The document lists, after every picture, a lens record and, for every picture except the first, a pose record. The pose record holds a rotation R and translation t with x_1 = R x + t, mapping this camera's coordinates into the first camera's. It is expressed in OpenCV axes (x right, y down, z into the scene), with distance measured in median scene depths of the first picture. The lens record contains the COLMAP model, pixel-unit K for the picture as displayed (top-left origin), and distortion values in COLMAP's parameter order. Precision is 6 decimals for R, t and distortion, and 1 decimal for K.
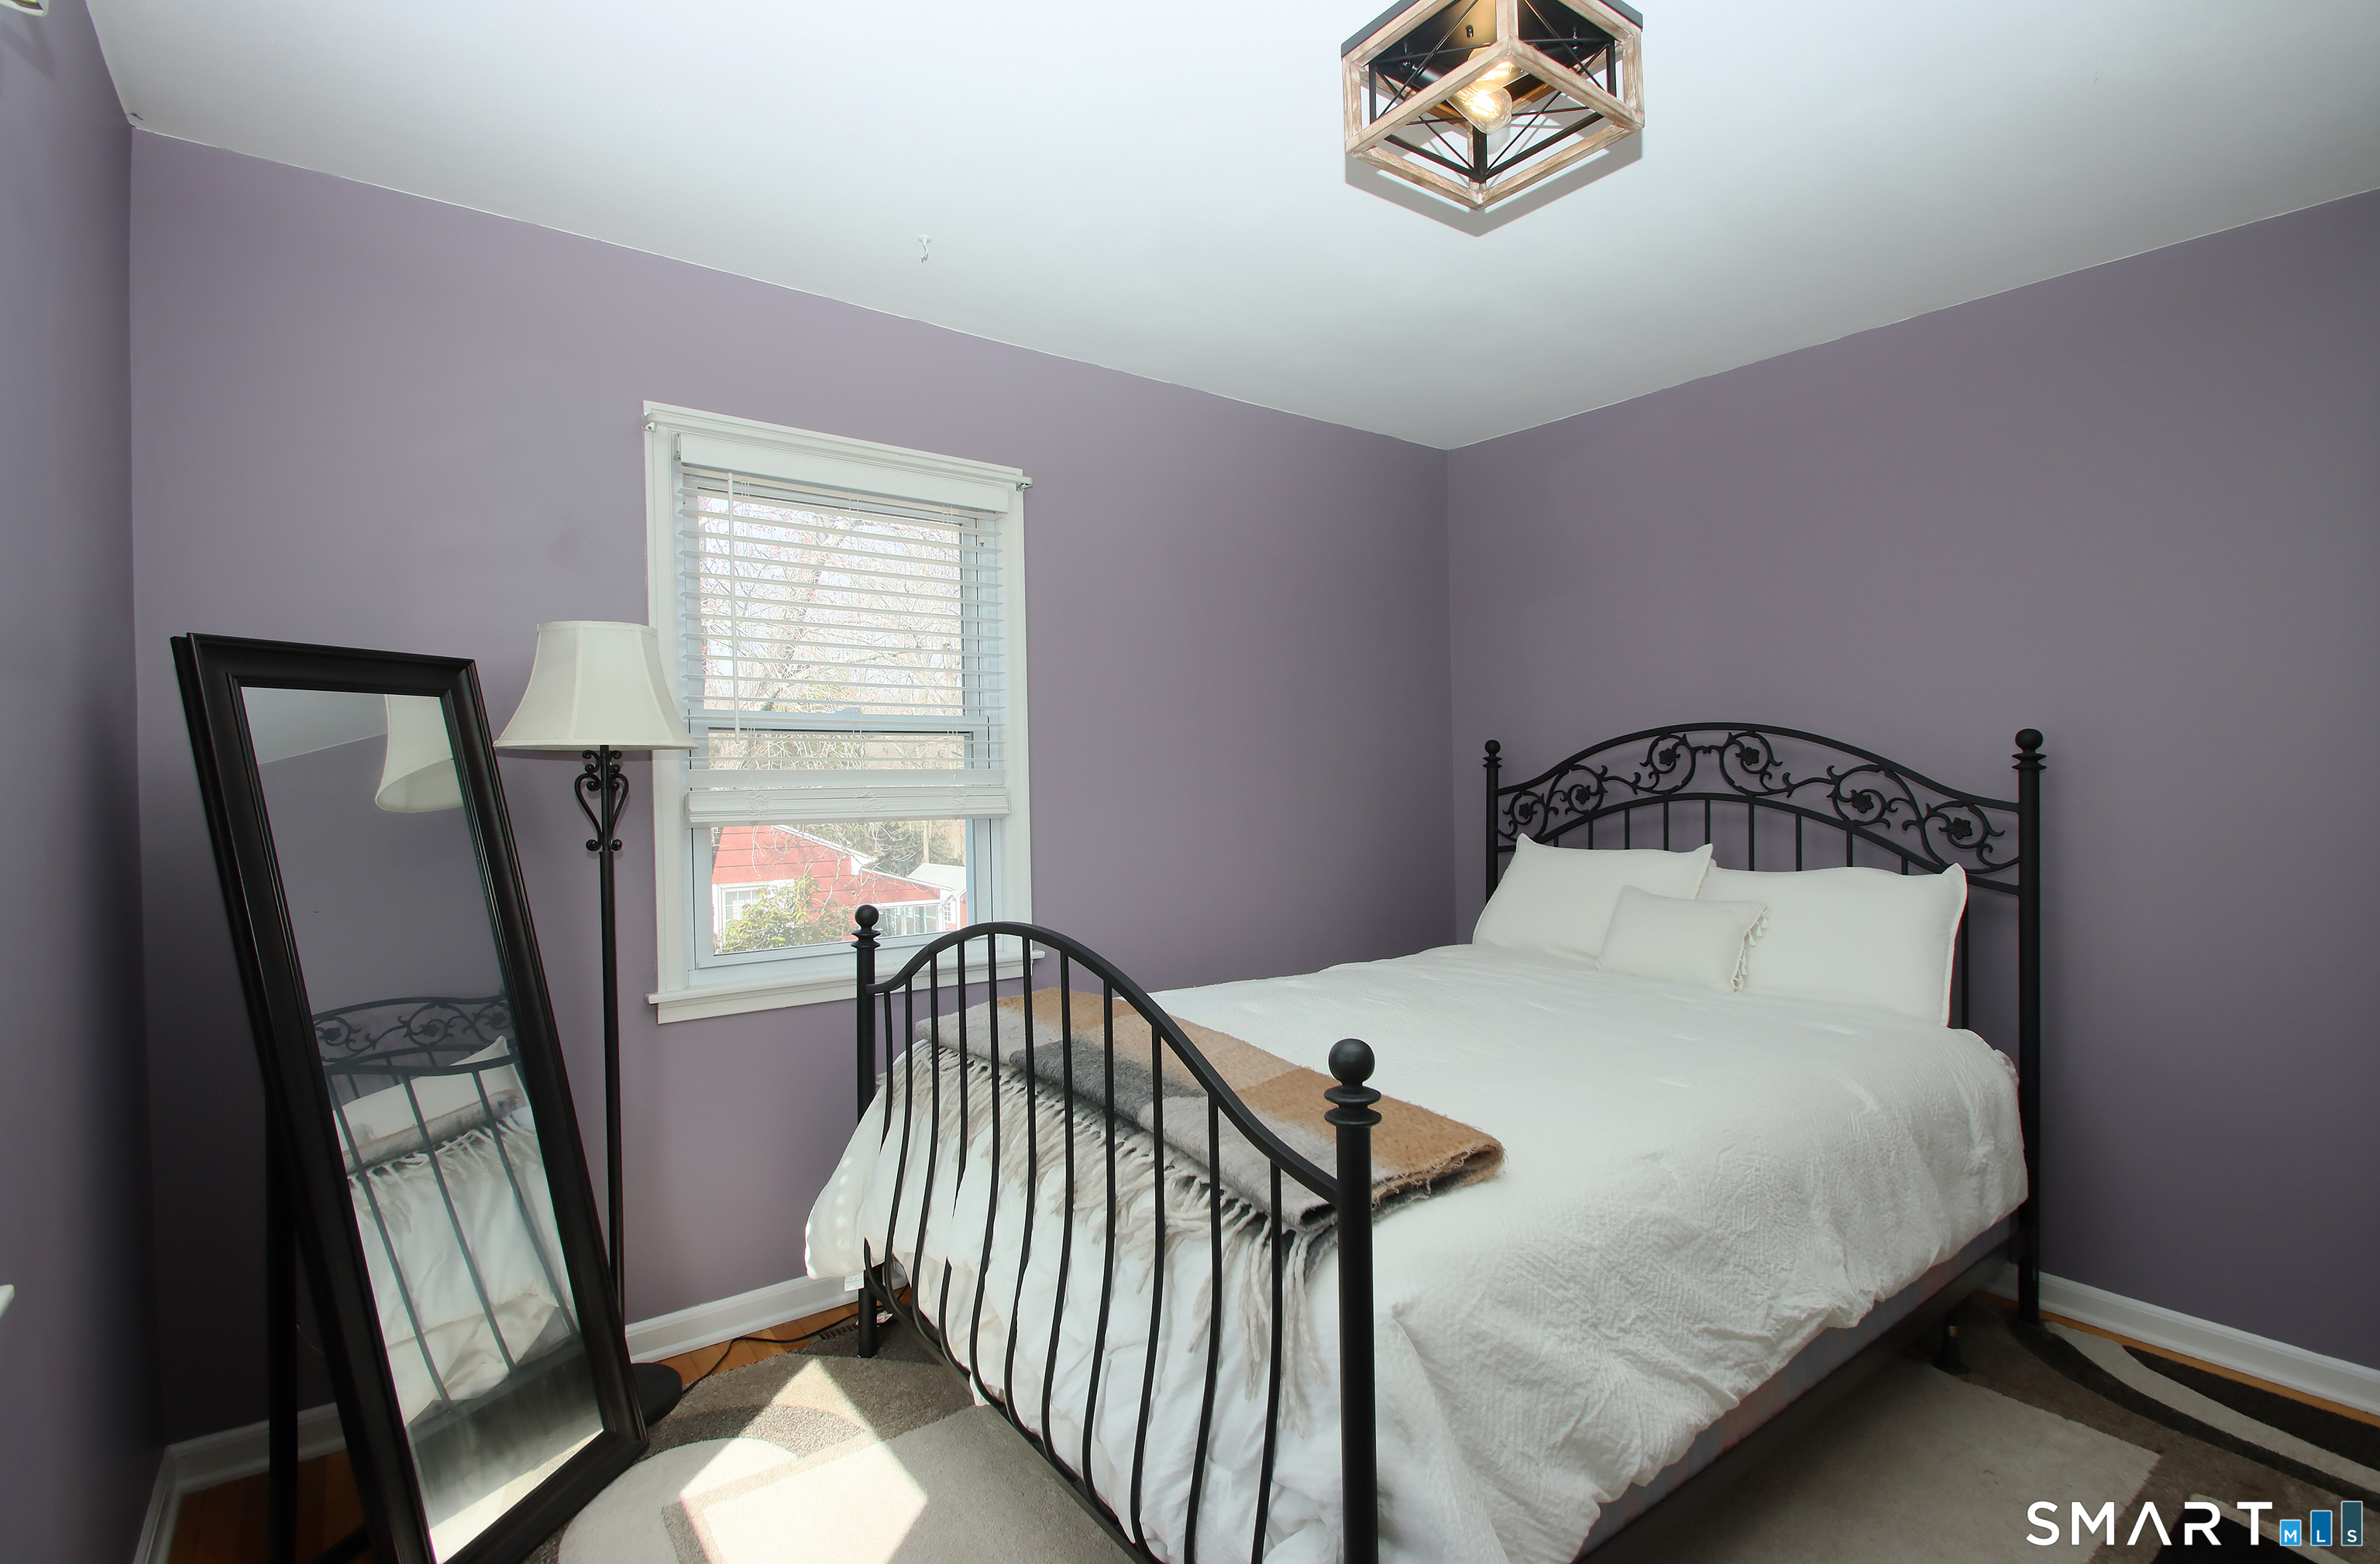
lens RADIAL K [[1128.5, 0, 1190.0], [0, 1128.5, 782.0], [0, 0, 1]] dist [0.018190, -0.018287]
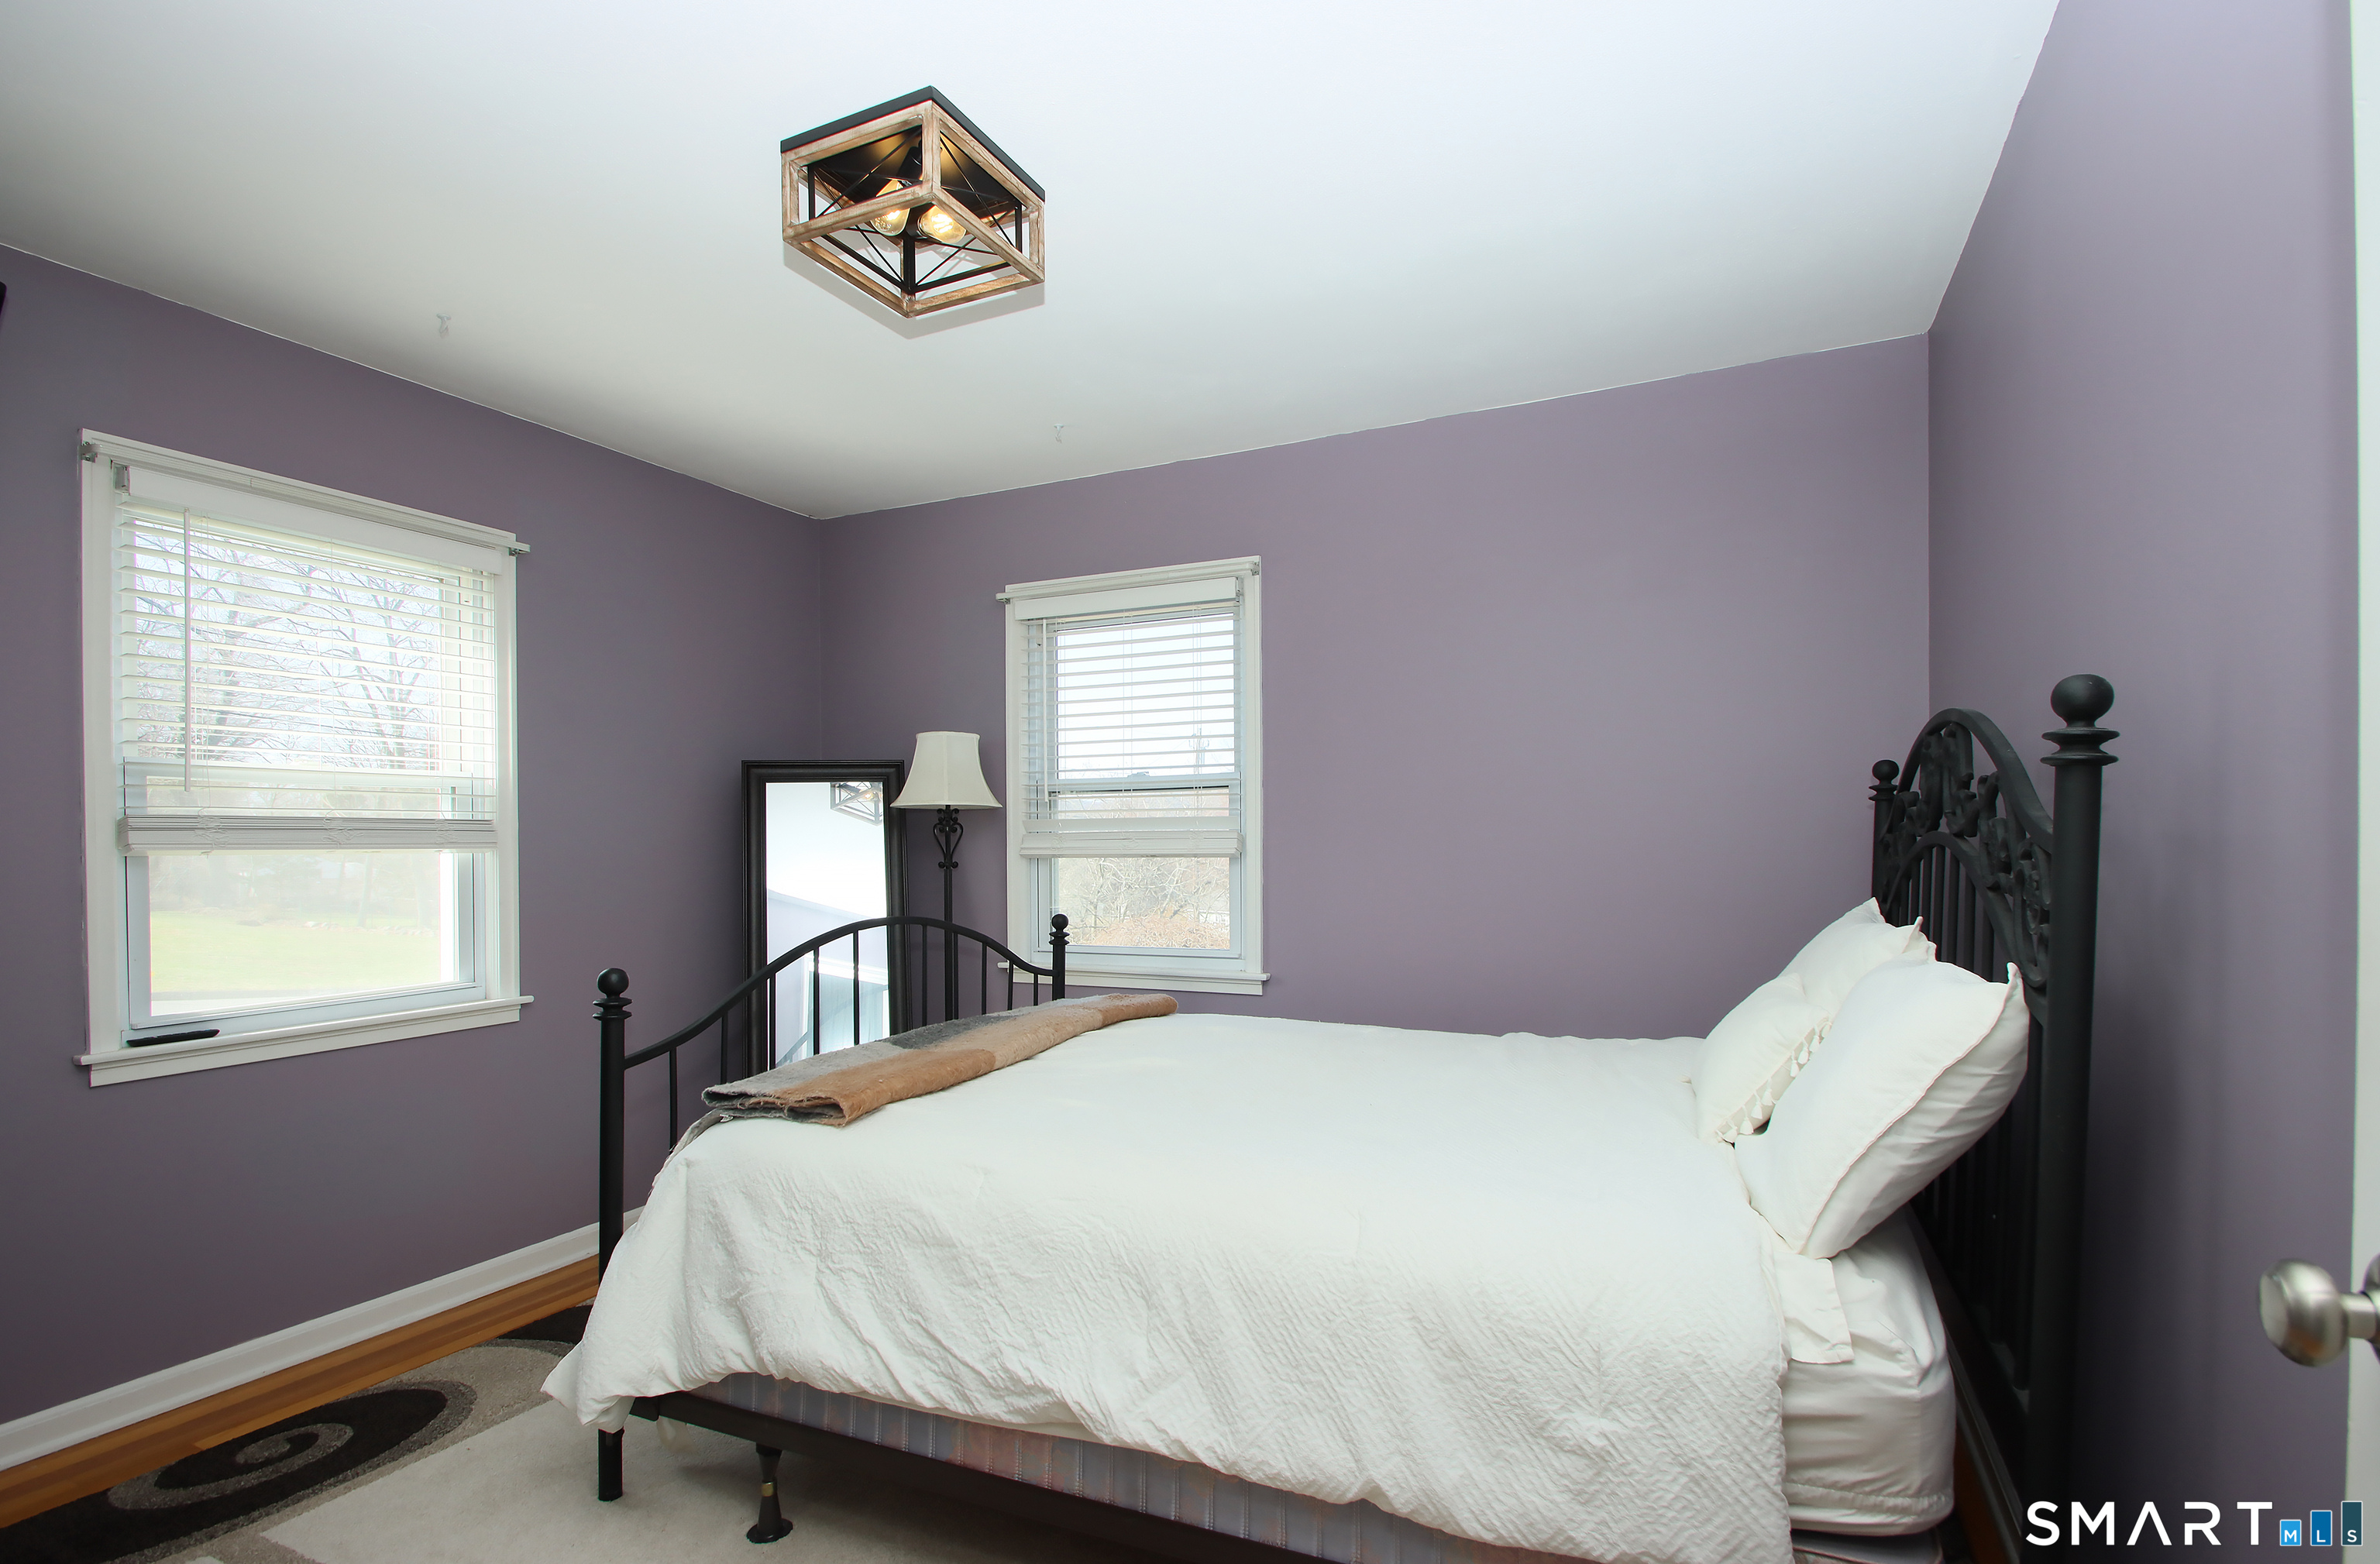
lens RADIAL K [[1128.5, 0, 1190.0], [0, 1128.5, 782.0], [0, 0, 1]] dist [0.018190, -0.018287]
pose [[0.470356, -0.048351, -0.881151, 1.132928], [0.001596, 0.998543, -0.053941, 0.024159], [0.882475, 0.023965, 0.469748, 0.526537]]
